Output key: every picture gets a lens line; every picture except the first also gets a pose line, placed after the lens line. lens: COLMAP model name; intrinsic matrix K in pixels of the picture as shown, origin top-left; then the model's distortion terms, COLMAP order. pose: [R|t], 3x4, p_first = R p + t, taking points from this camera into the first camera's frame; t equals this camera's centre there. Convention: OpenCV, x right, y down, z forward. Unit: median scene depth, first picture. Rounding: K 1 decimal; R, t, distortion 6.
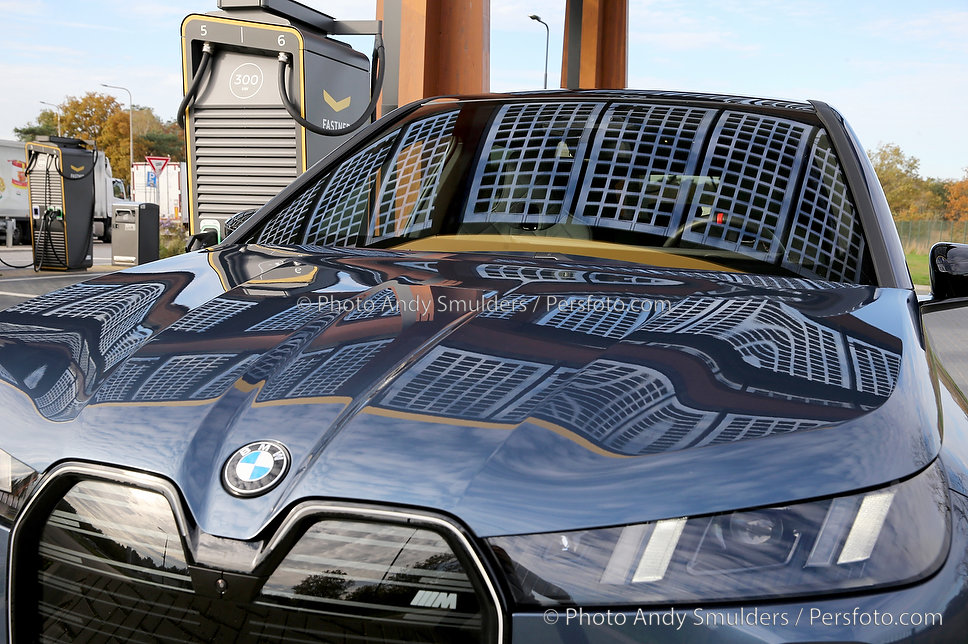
lens RADIAL K [[1108.1, 0, 484.0], [0, 1108.1, 322.0], [0, 0, 1]] dist [0.030688, 0.067045]
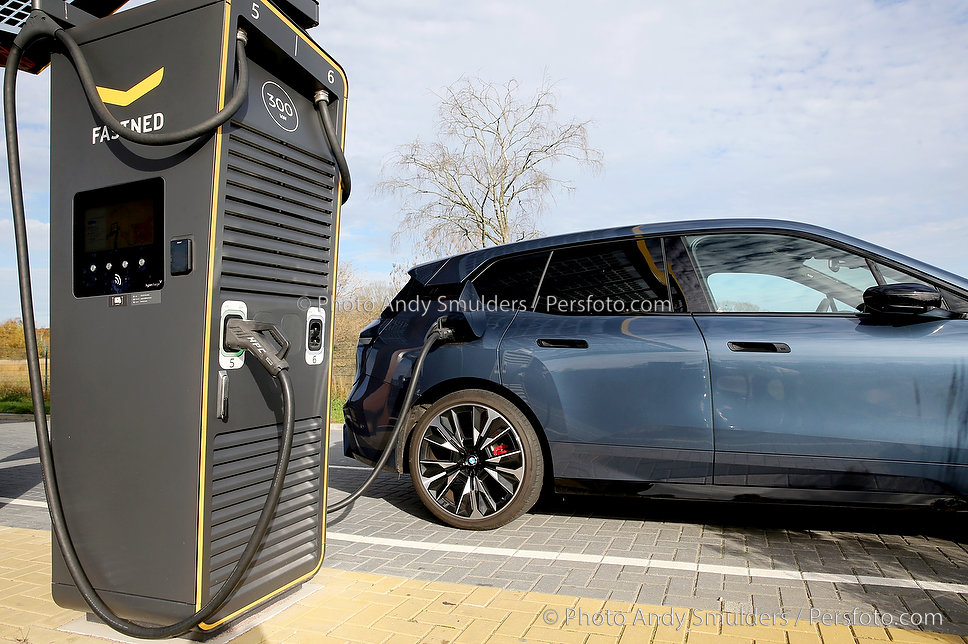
lens RADIAL K [[658.1, 0, 480.1], [0, 658.1, 322.7], [0, 0, 1]] dist [-0.106183, 0.081672]
pose [[0.057598, 0.010600, 0.998284, -0.610522], [0.120935, 0.992506, -0.017516, -0.058510], [-0.990988, 0.121736, 0.055885, 0.864798]]
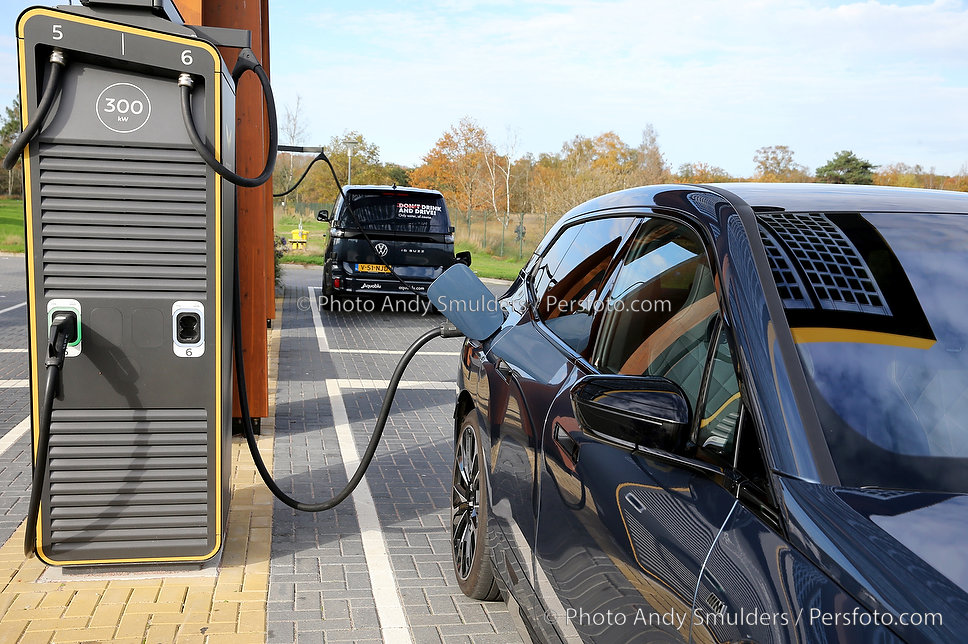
lens RADIAL K [[1074.7, 0, 484.0], [0, 1074.7, 322.0], [0, 0, 1]] dist [-0.000724, 0.195712]
pose [[0.880601, -0.050878, 0.471119, -0.343471], [0.039131, 0.998631, 0.034703, -0.092720], [-0.472240, -0.012124, 0.881387, 0.268465]]
